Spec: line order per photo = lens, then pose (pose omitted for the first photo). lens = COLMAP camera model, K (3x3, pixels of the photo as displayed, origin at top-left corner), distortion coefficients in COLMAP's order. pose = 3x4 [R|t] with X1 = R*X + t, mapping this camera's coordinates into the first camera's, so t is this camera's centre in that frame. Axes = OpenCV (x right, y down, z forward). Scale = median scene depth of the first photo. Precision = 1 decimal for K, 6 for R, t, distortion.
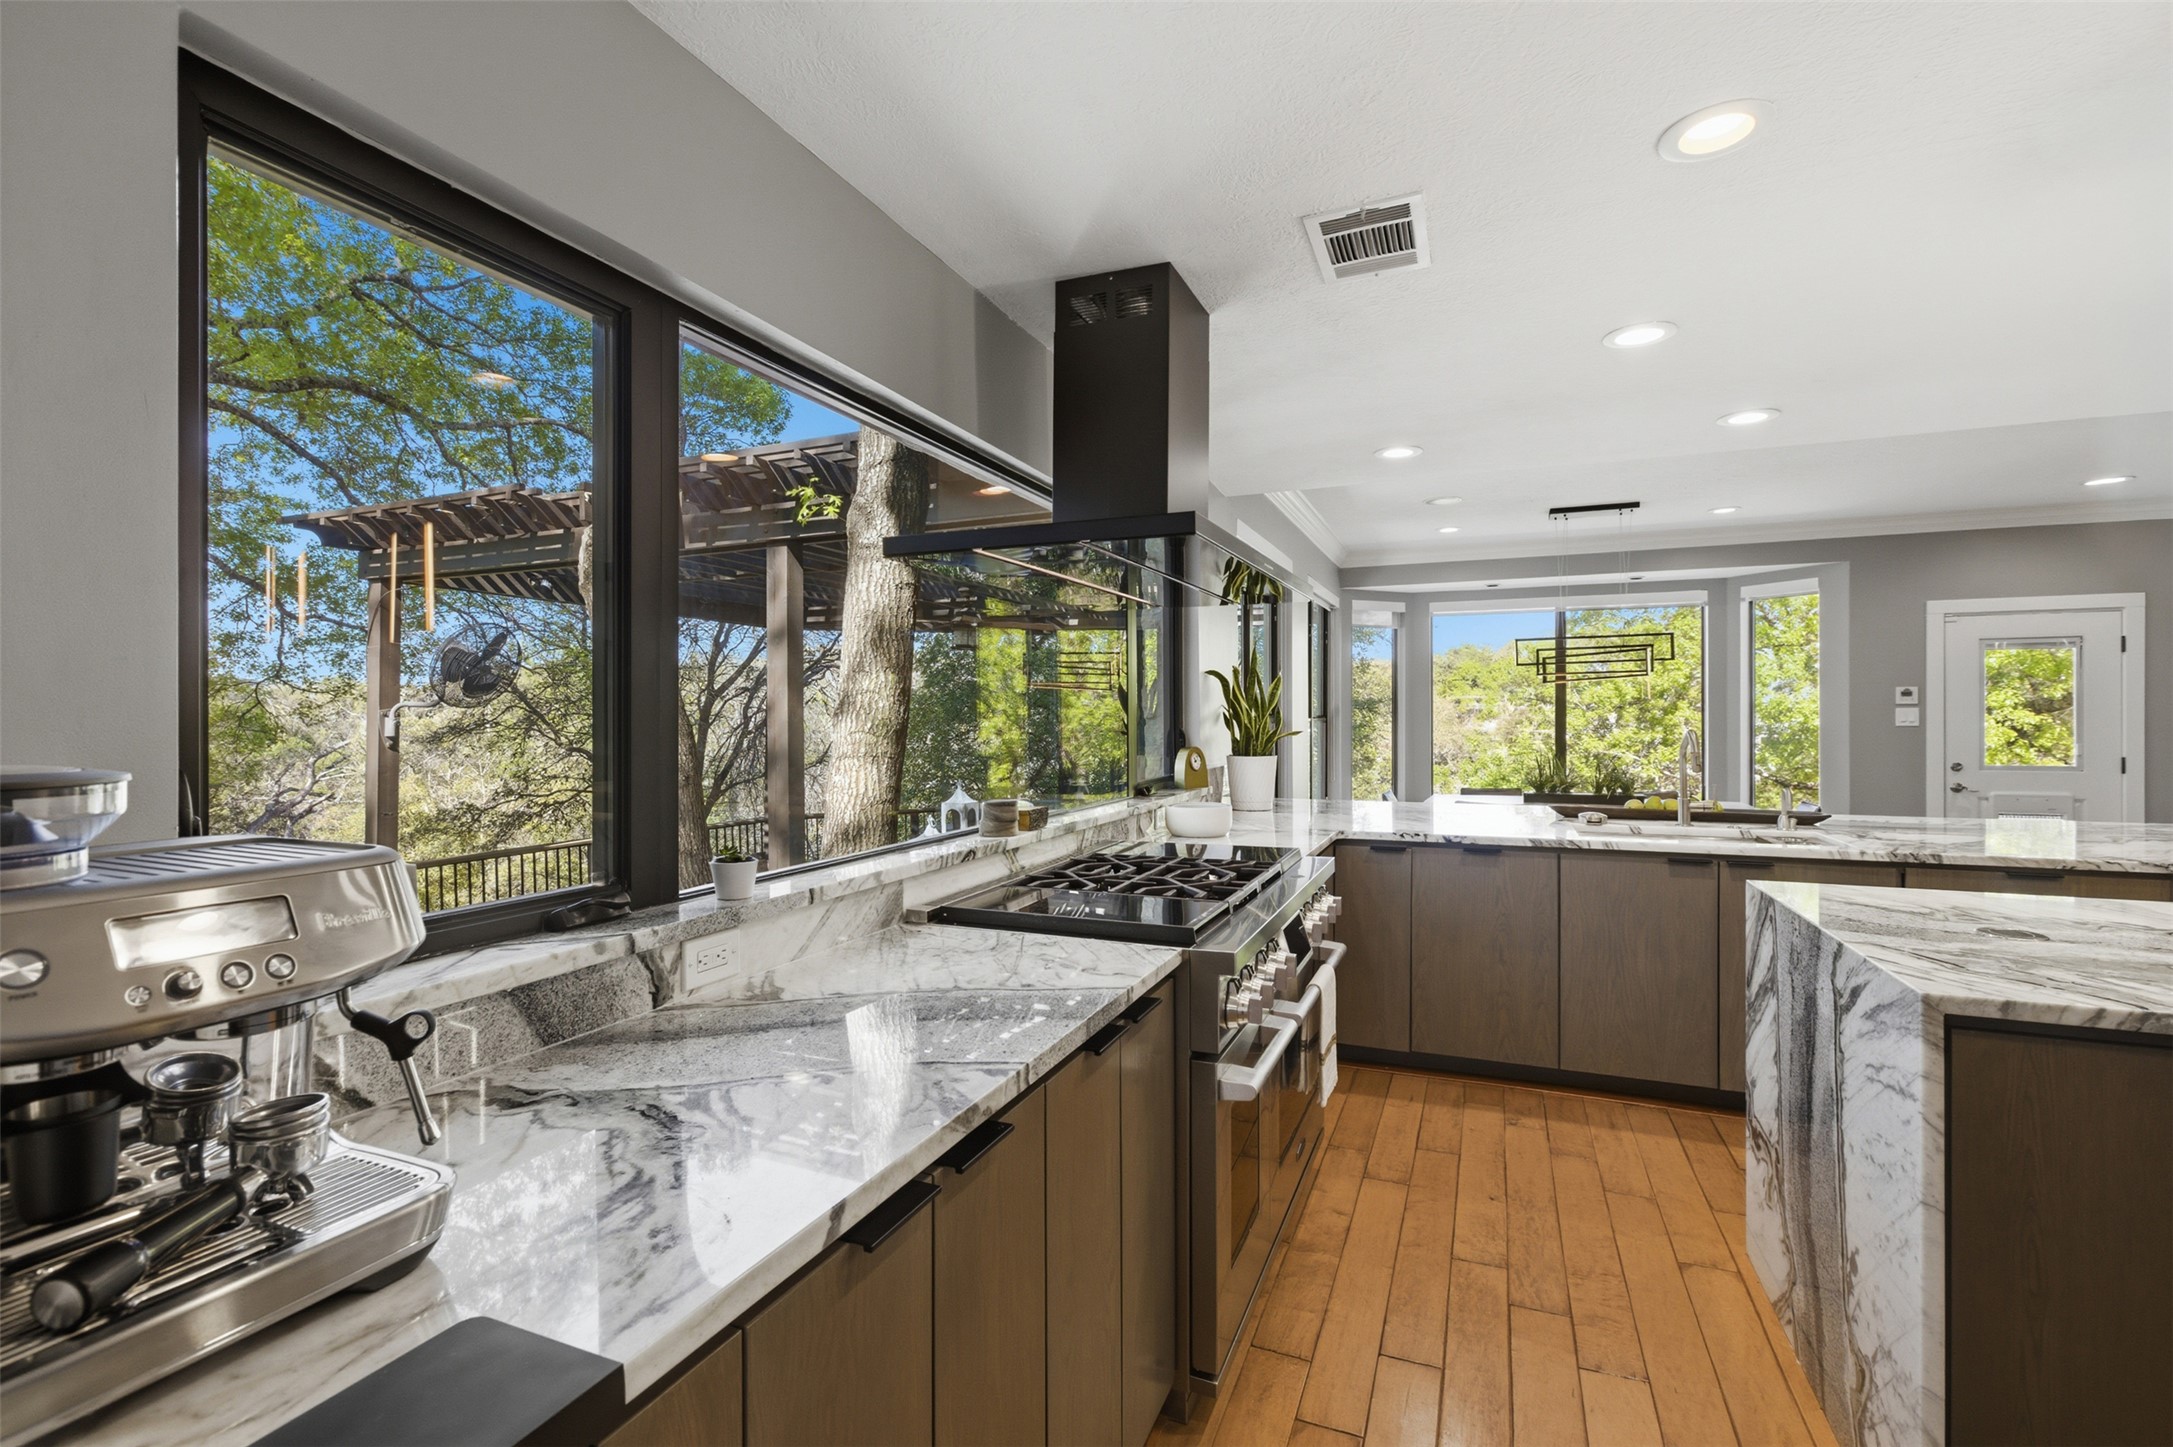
lens RADIAL K [[999.3, 0, 1084.5], [0, 999.3, 717.7], [0, 0, 1]] dist [0.000356, -0.000534]
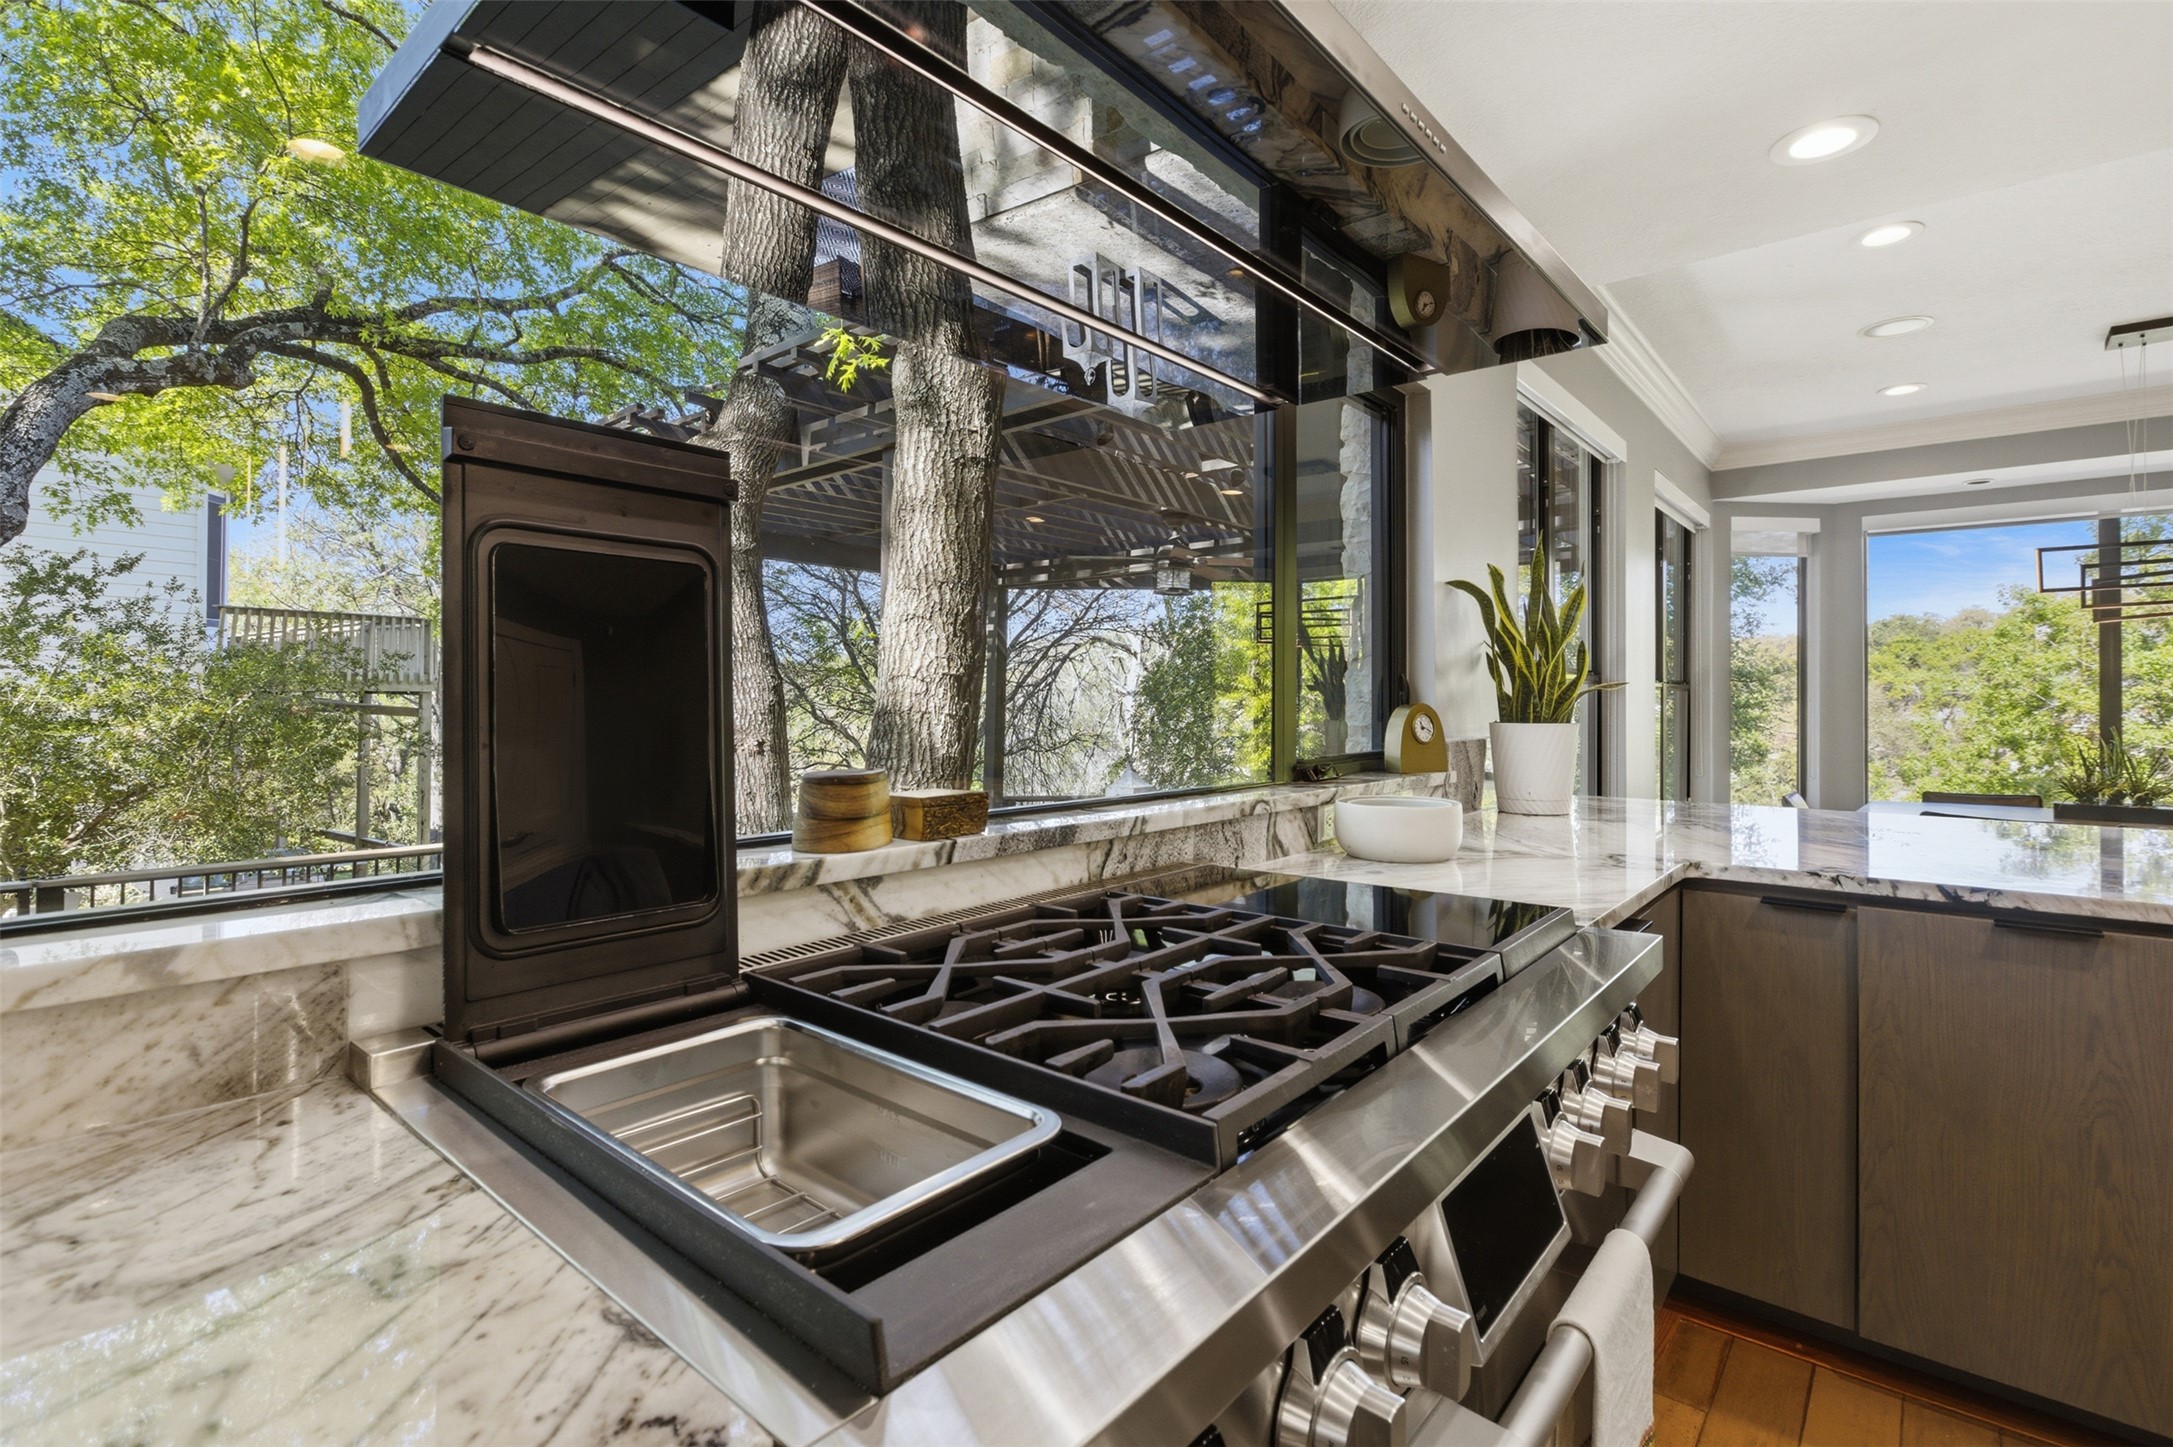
lens RADIAL K [[999.3, 0, 1094.0], [0, 999.3, 688.2], [0, 0, 1]] dist [0.000356, -0.000534]
pose [[0.952298, 0.005112, -0.305128, 0.075847], [-0.010123, 0.999839, -0.014844, 0.021965], [0.305003, 0.017225, 0.952196, 0.264854]]
